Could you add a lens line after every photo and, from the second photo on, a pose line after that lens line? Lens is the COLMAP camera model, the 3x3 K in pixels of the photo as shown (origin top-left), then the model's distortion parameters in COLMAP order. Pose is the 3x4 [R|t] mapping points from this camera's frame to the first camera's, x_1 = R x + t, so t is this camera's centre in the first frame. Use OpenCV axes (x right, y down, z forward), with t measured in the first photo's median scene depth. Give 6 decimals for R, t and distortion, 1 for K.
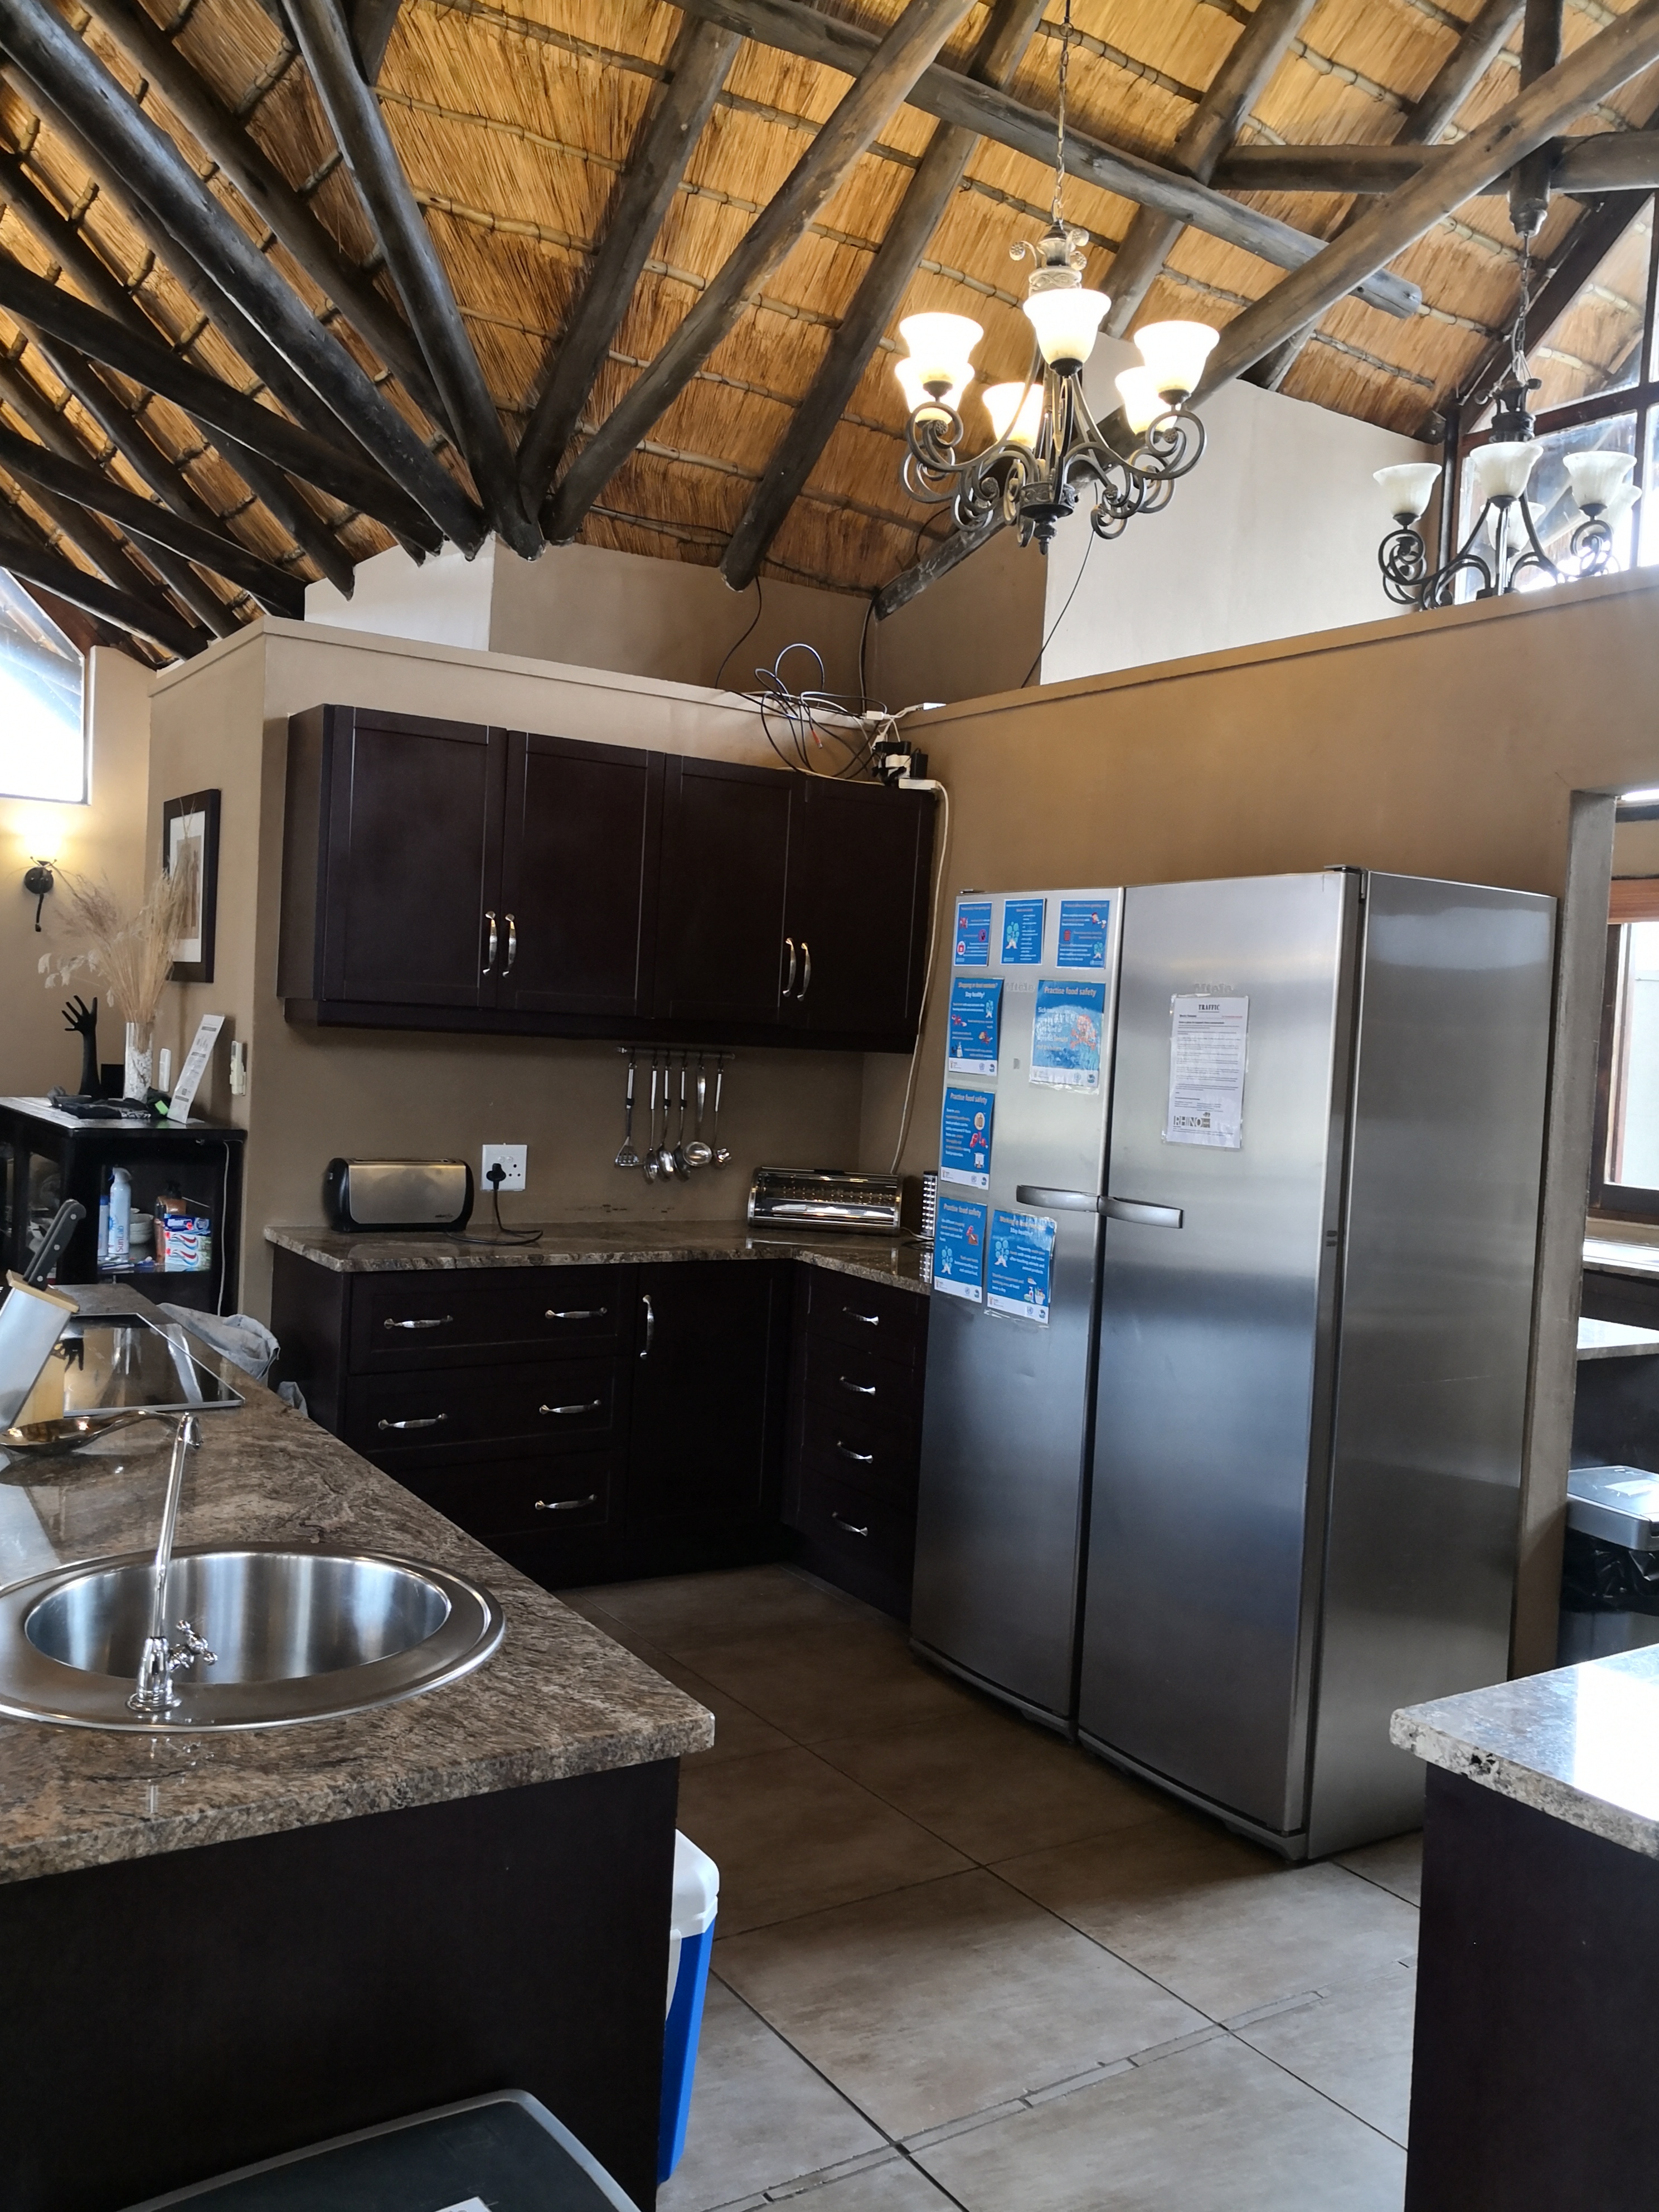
lens RADIAL K [[1807.1, 0, 830.9], [0, 1807.1, 1107.0], [0, 0, 1]] dist [-0.001609, 0.005298]
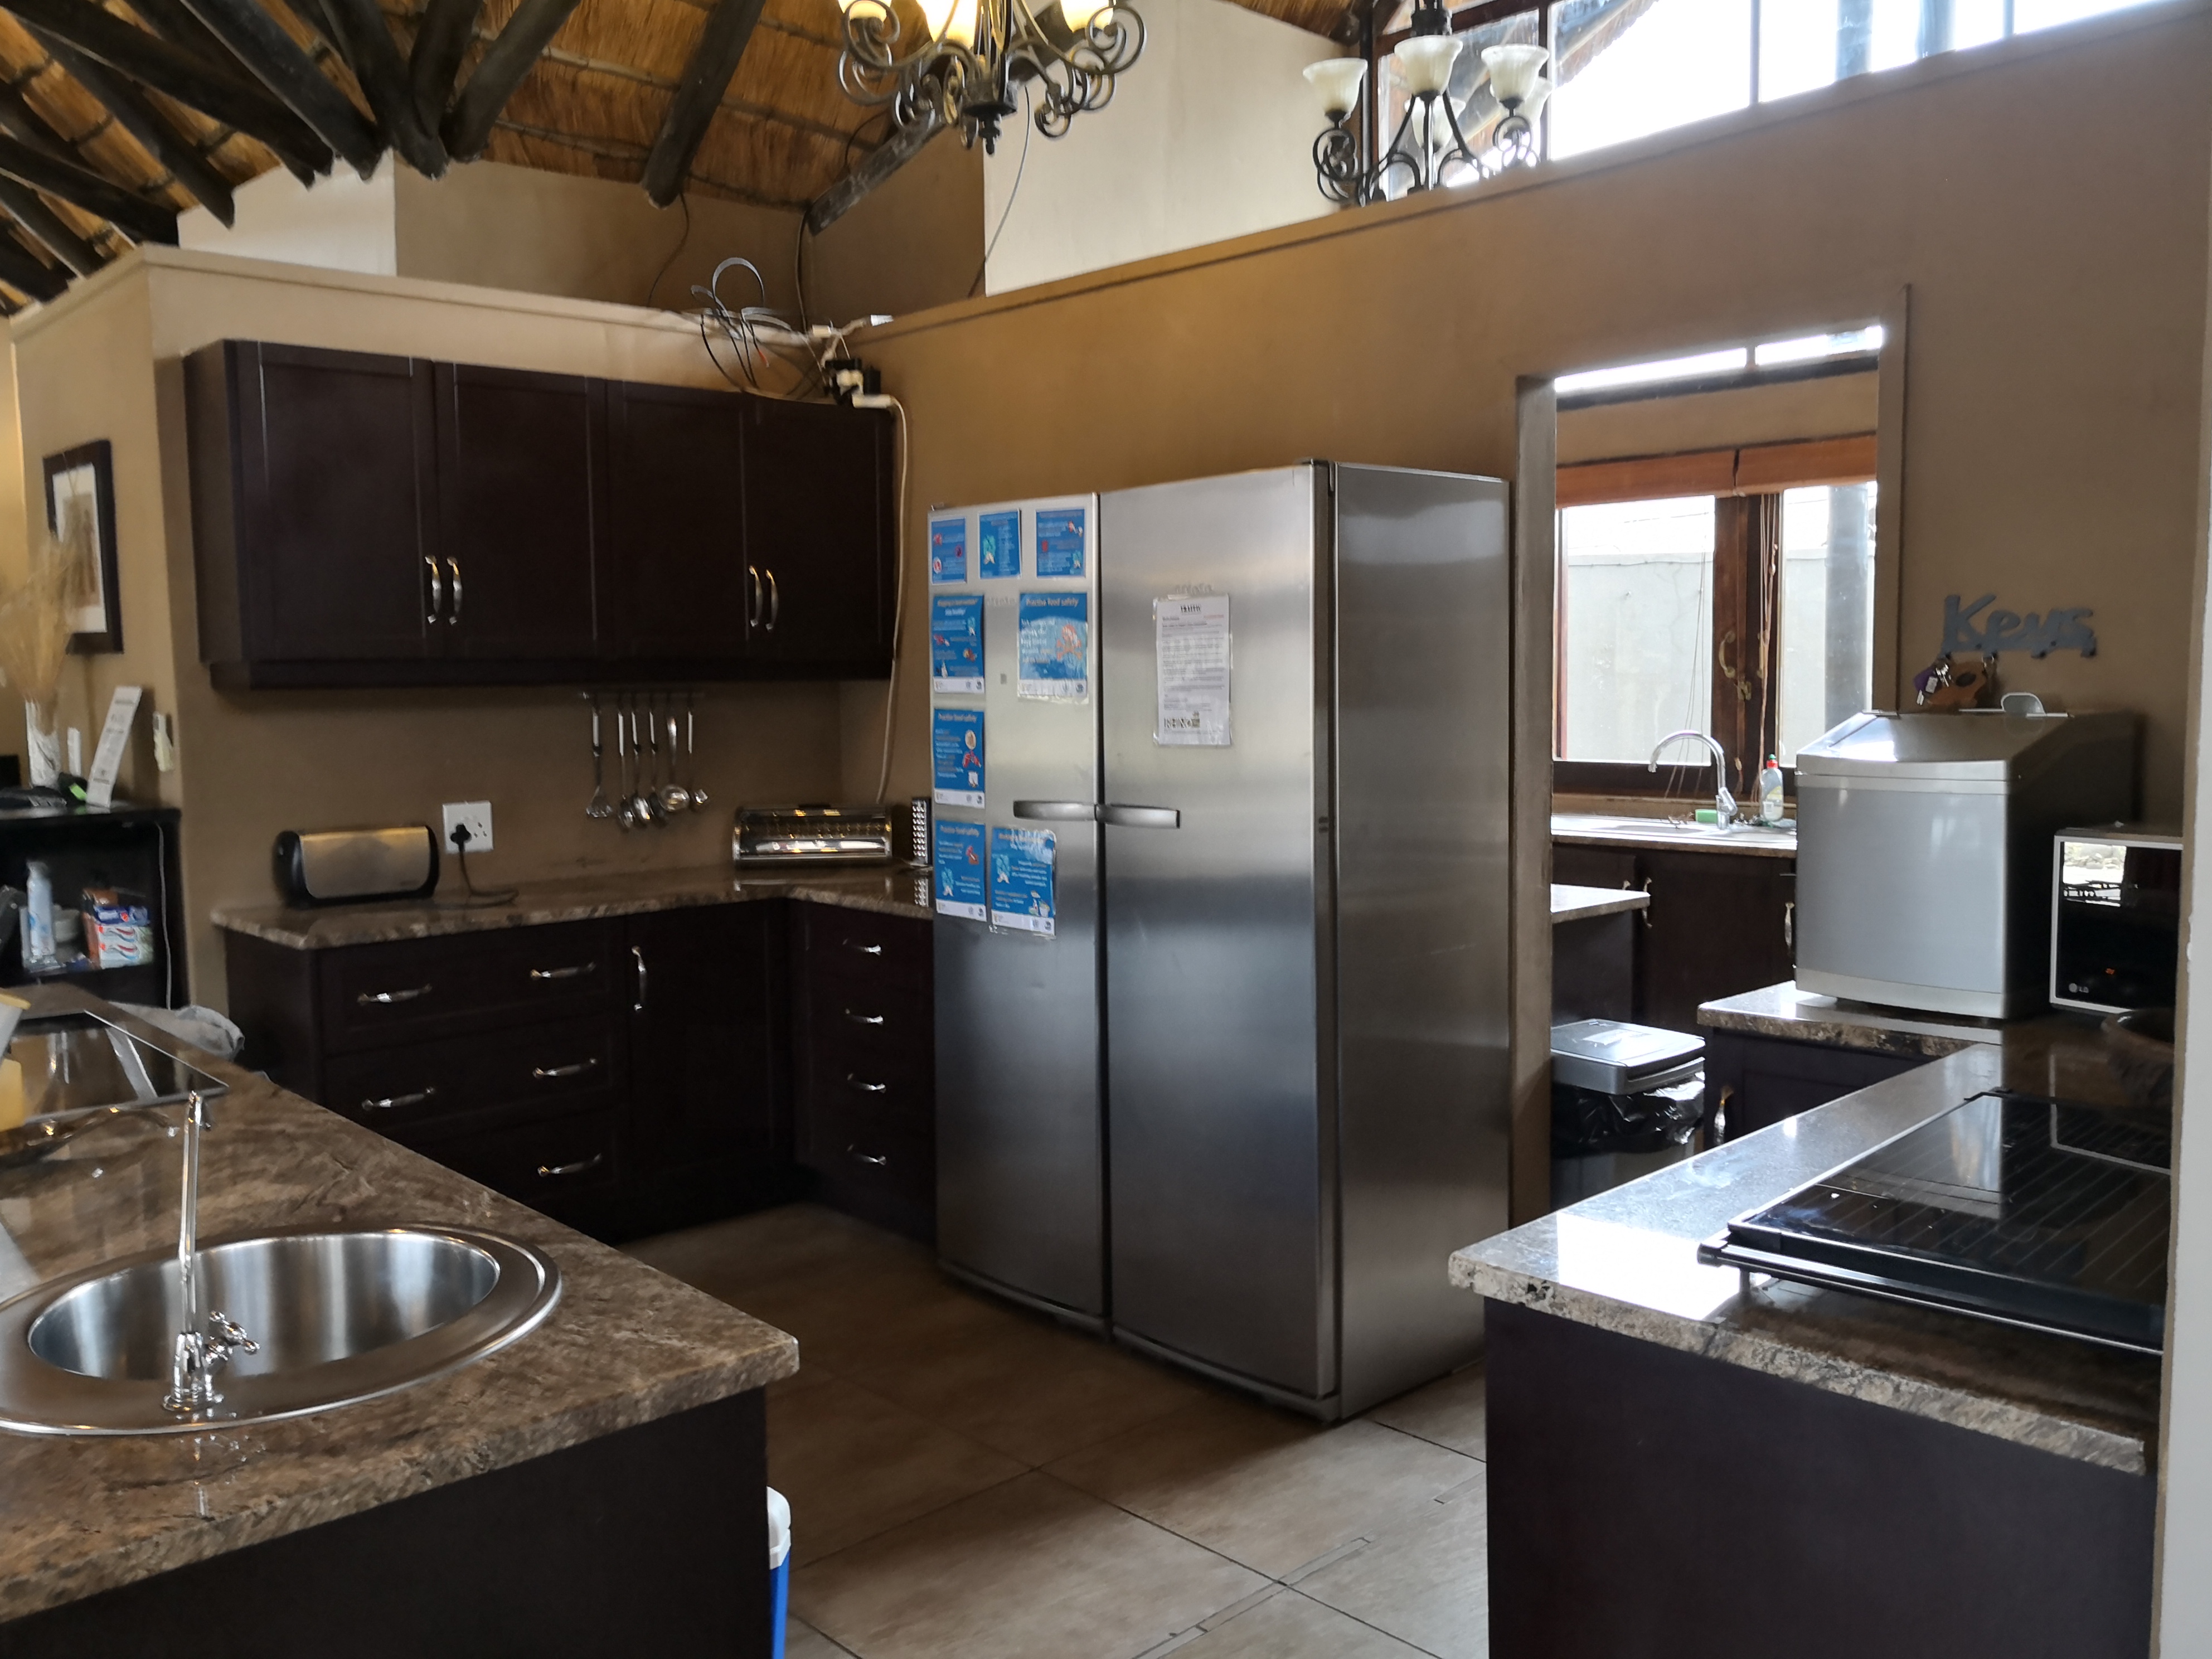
lens RADIAL K [[1812.2, 0, 1096.0], [0, 1812.2, 838.5], [0, 0, 1]] dist [0.004880, -0.013640]
pose [[0.982925, -0.082223, 0.164614, -0.017721], [0.073145, 0.995486, 0.060477, 0.006954], [-0.168843, -0.047403, 0.984502, 0.005679]]
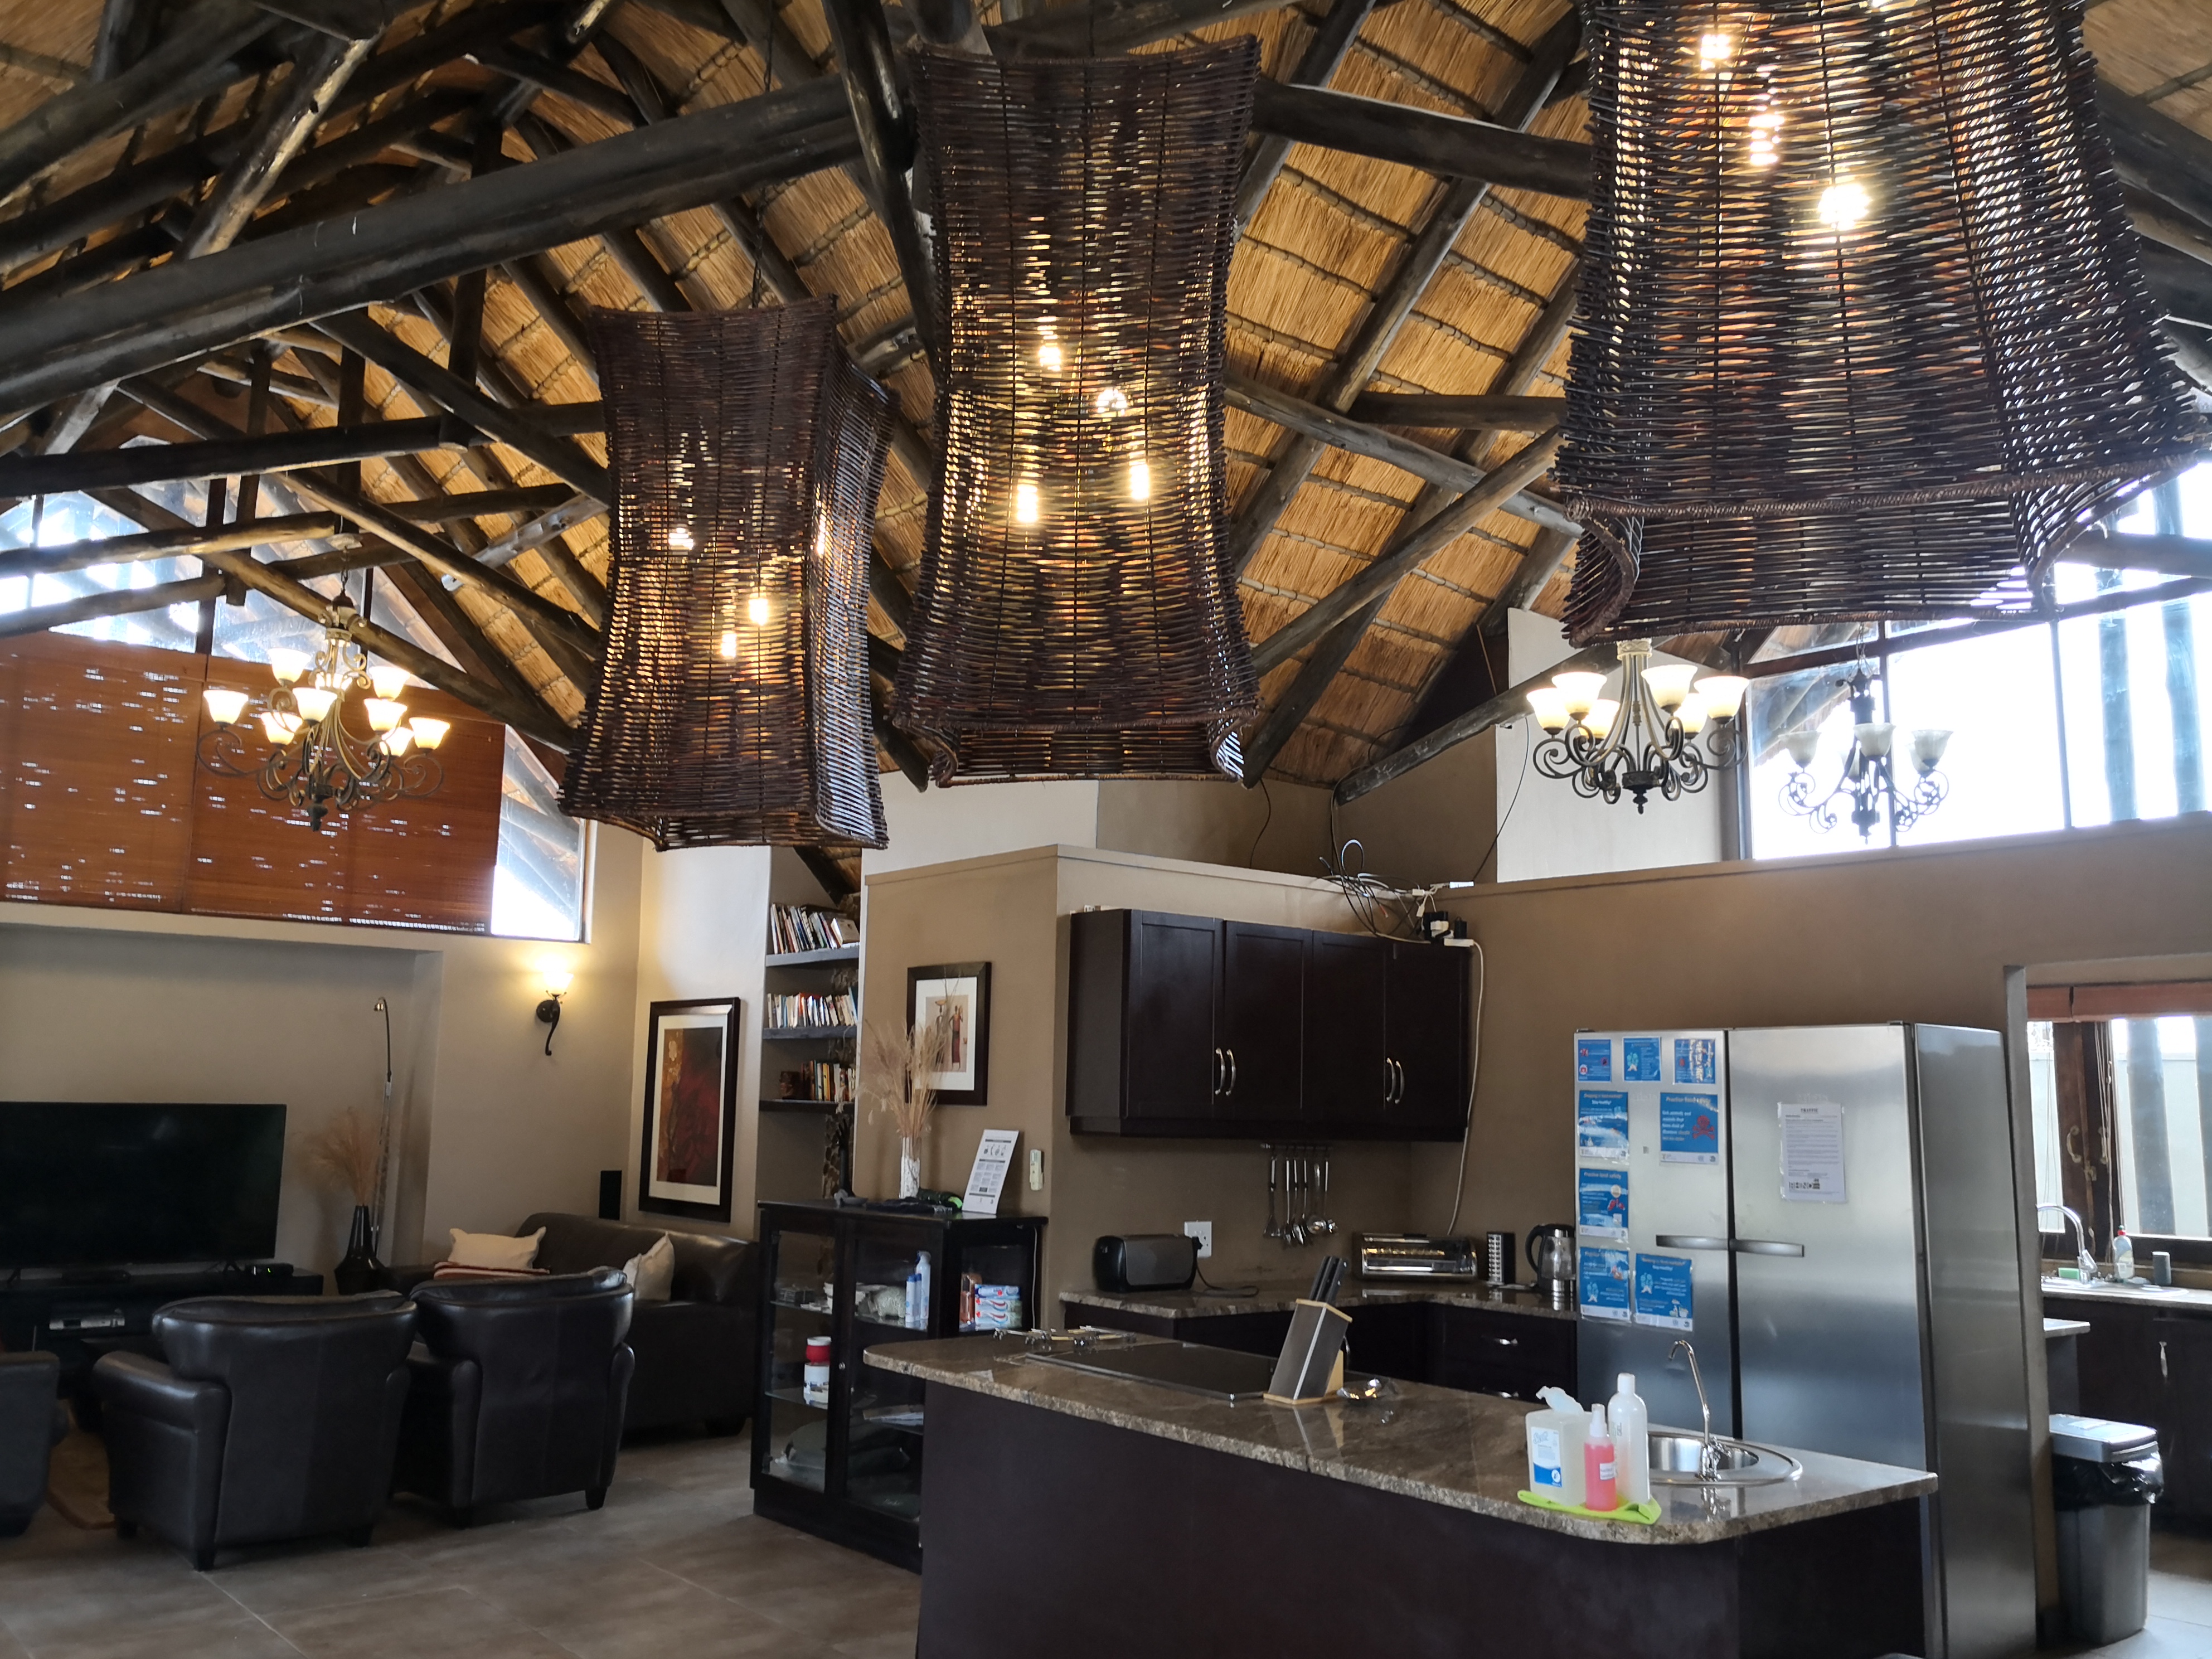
lens RADIAL K [[1791.8, 0, 1106.3], [0, 1791.8, 828.9], [0, 0, 1]] dist [0.028731, -0.073214]
pose [[0.993521, -0.013045, 0.112897, -0.472733], [0.034711, 0.980753, -0.192142, -0.013843], [-0.108218, 0.194816, 0.974852, -0.406369]]
